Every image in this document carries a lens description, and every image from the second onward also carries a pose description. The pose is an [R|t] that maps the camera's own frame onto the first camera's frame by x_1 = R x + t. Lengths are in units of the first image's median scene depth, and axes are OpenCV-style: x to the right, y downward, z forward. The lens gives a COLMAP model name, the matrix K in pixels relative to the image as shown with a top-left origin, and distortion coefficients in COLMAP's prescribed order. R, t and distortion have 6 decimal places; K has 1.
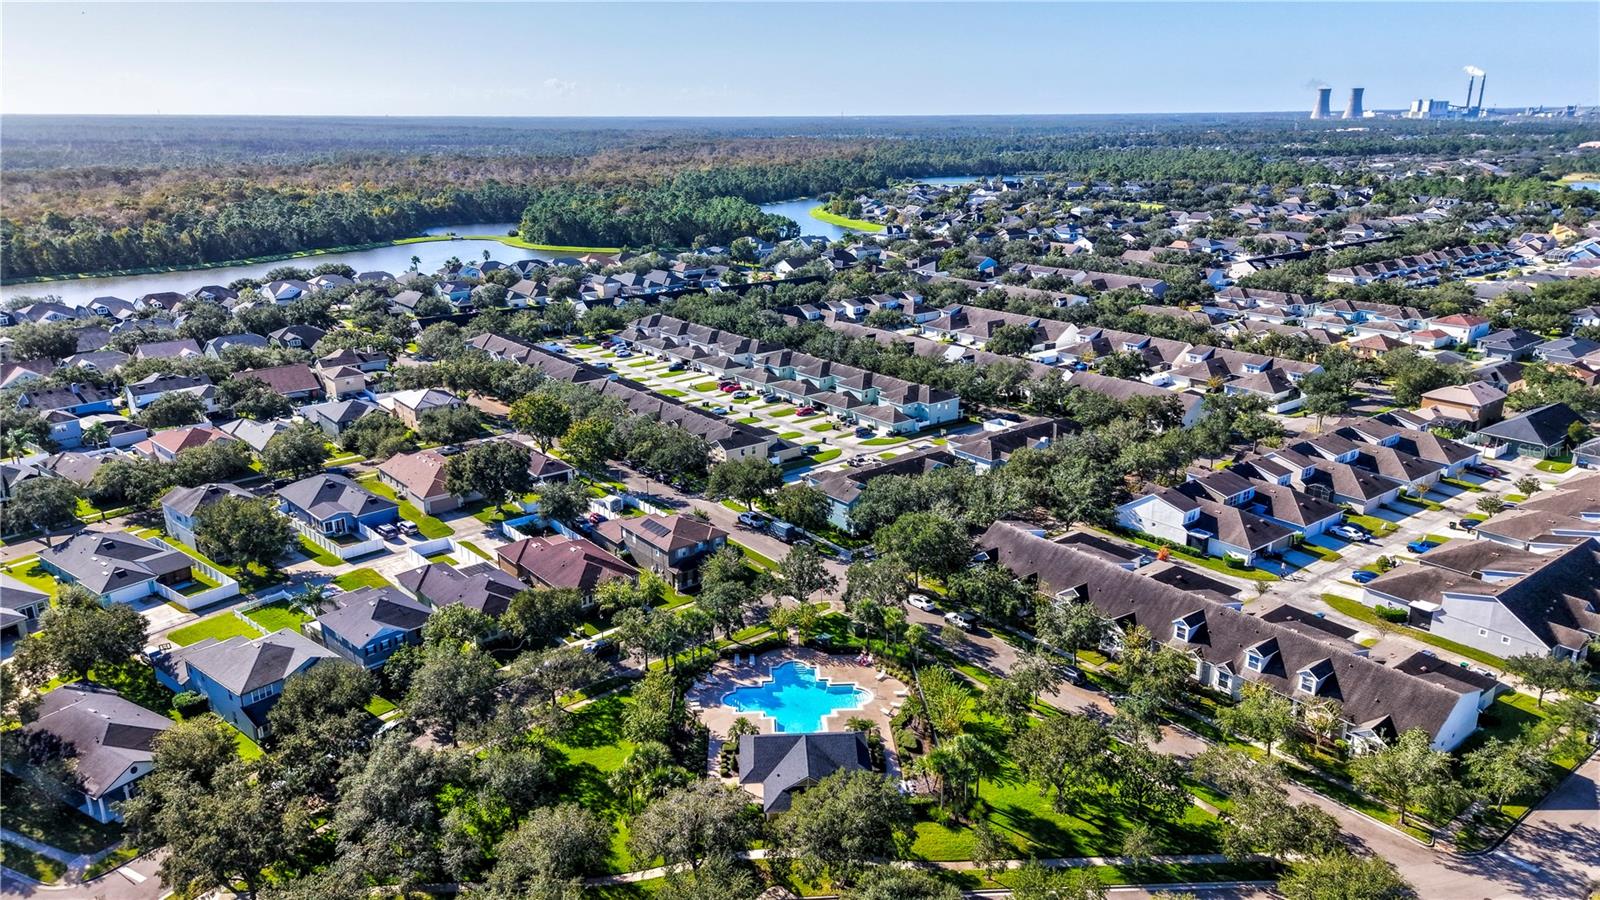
lens RADIAL K [[1083.1, 0, 800.0], [0, 1083.1, 450.0], [0, 0, 1]] dist [0.182304, -0.263858]
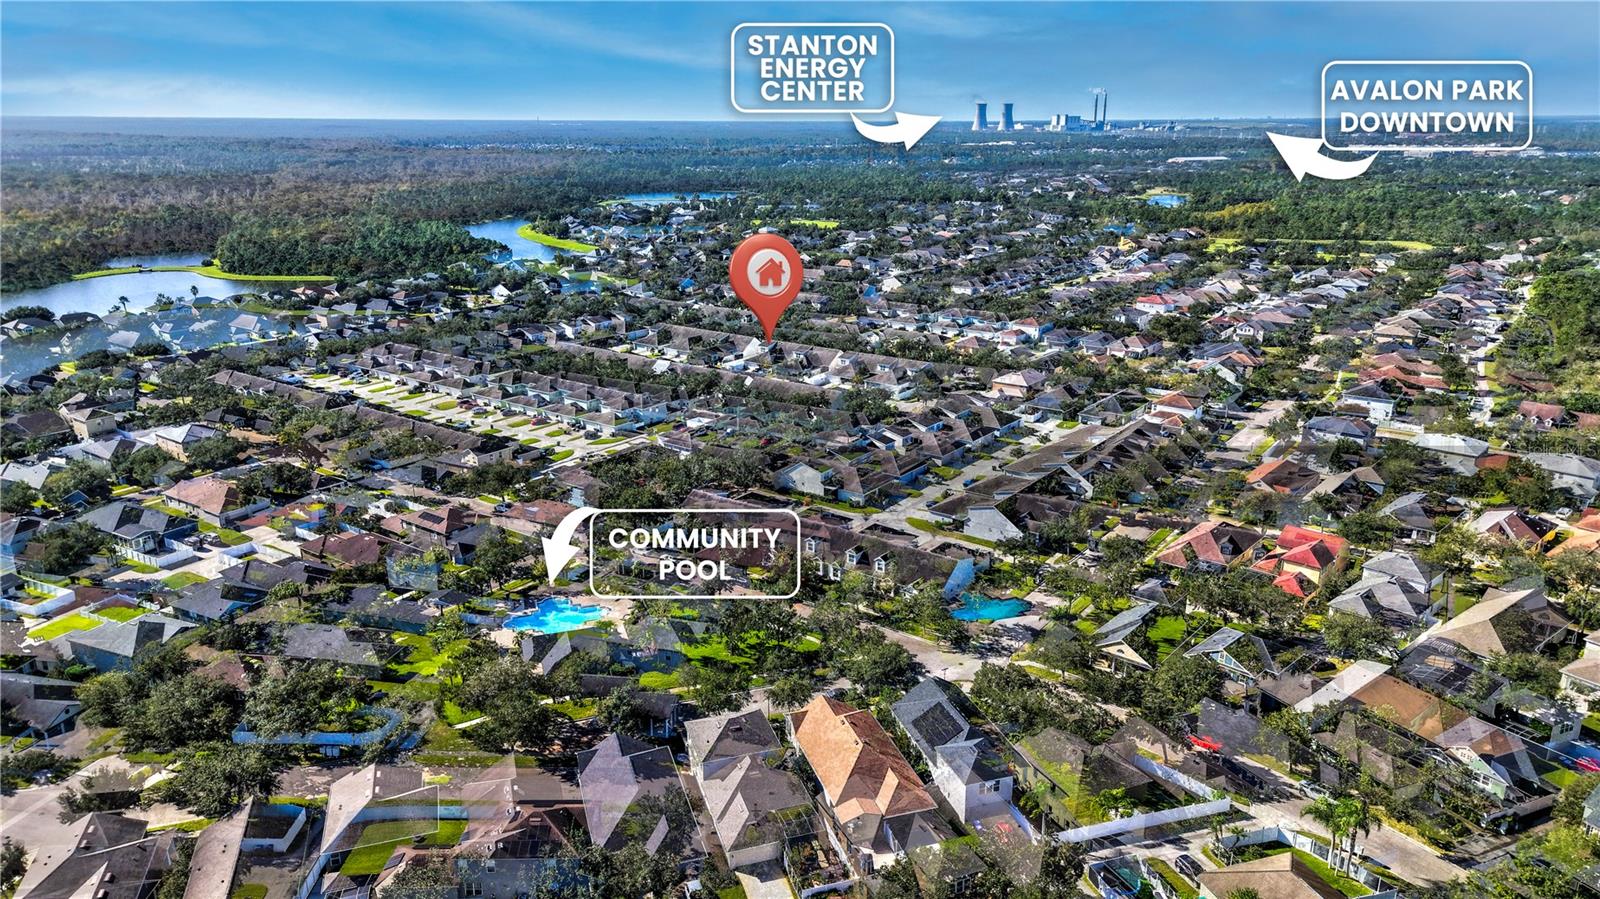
lens RADIAL K [[1083.1, 0, 800.0], [0, 1083.1, 449.5], [0, 0, 1]] dist [0.182304, -0.263858]
pose [[0.966136, -0.073585, 0.247319, -0.024480], [0.074592, 0.997200, 0.005308, 0.014640], [-0.247017, 0.013319, 0.968920, -0.334014]]
